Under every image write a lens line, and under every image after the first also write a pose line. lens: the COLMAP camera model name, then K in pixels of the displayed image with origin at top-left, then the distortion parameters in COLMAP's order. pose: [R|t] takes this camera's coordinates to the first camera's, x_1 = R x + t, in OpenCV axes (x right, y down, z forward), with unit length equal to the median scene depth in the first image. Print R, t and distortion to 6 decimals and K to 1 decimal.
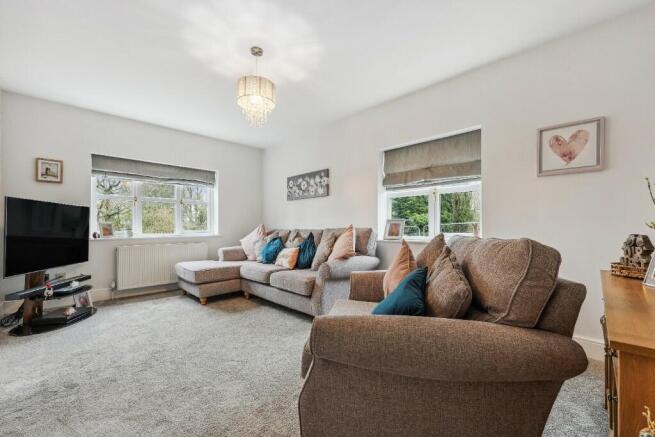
lens RADIAL K [[271.9, 0, 329.4], [0, 271.9, 222.6], [0, 0, 1]] dist [0.000413, 0.000437]
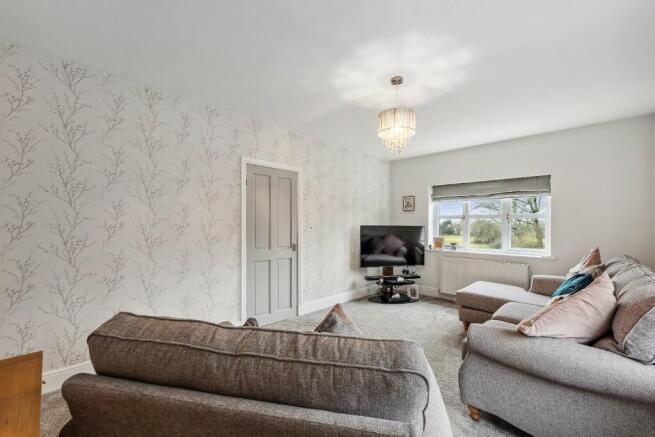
lens RADIAL K [[271.9, 0, 330.2], [0, 271.9, 219.7], [0, 0, 1]] dist [0.000413, 0.000437]
pose [[-0.003593, -0.013630, -0.999901, 0.512788], [0.003503, 0.999901, -0.013643, -0.074898], [0.999987, -0.003551, -0.003545, 0.536068]]
